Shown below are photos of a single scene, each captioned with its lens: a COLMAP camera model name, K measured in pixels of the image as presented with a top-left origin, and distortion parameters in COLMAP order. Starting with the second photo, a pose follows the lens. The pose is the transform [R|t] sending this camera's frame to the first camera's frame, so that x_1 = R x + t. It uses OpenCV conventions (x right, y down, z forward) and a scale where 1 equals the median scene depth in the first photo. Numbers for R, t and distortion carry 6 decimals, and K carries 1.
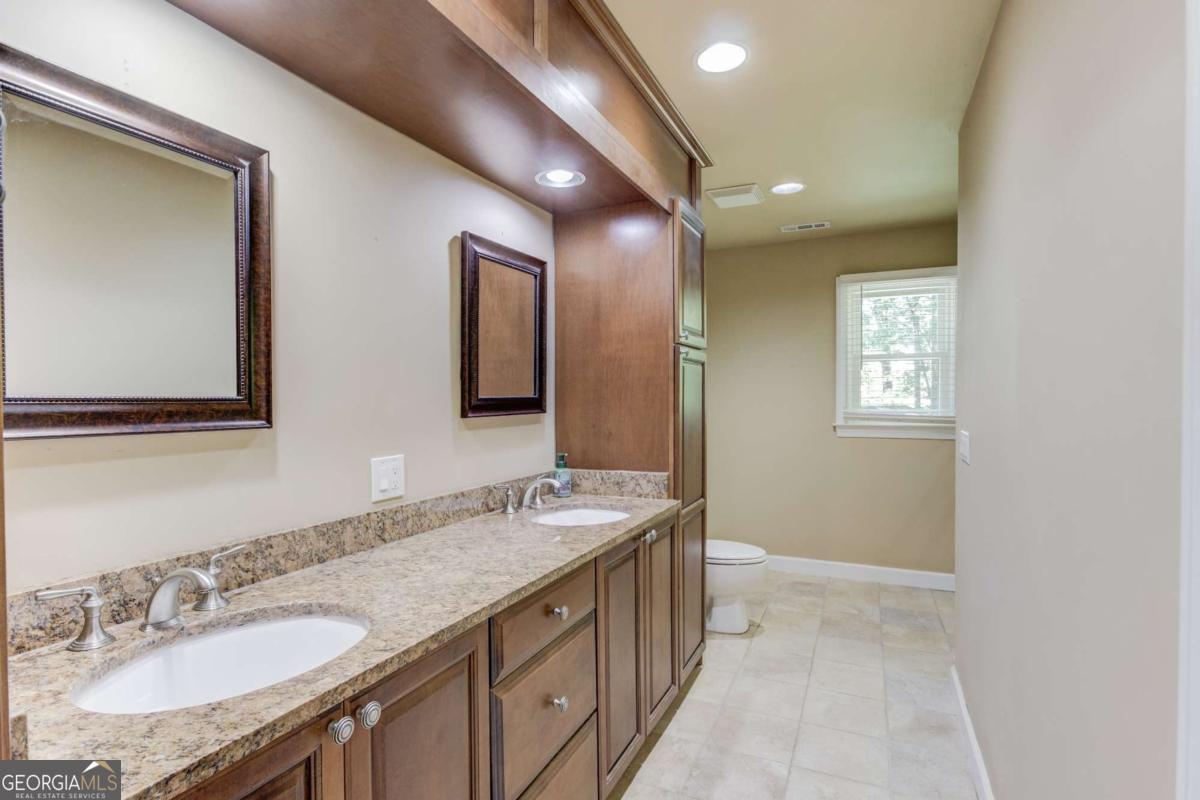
lens RADIAL K [[582.2, 0, 599.7], [0, 582.2, 398.3], [0, 0, 1]] dist [0.001285, 0.001765]
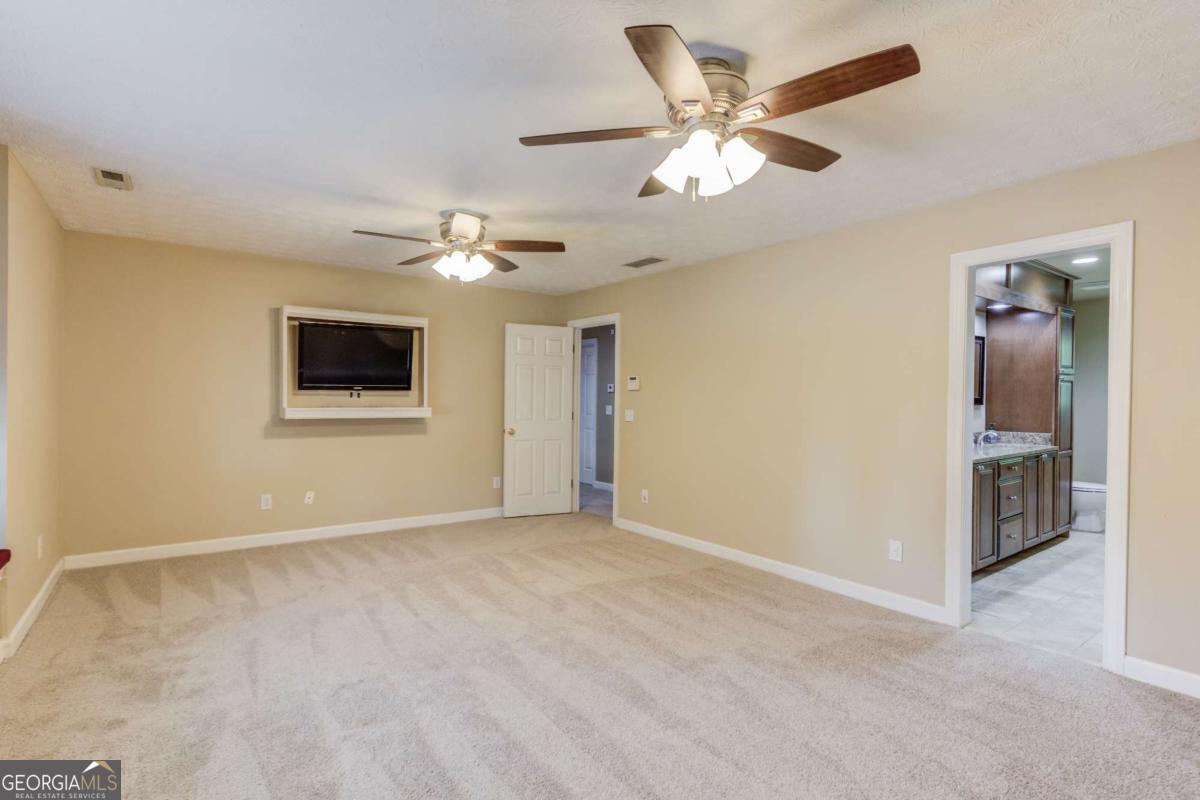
lens RADIAL K [[582.2, 0, 622.8], [0, 582.2, 397.0], [0, 0, 1]] dist [0.001285, 0.001765]
pose [[0.888368, 0.014034, -0.458918, -0.293100], [-0.016213, 0.999868, -0.000807, 0.019220], [0.458846, 0.008158, 0.888479, -1.590953]]
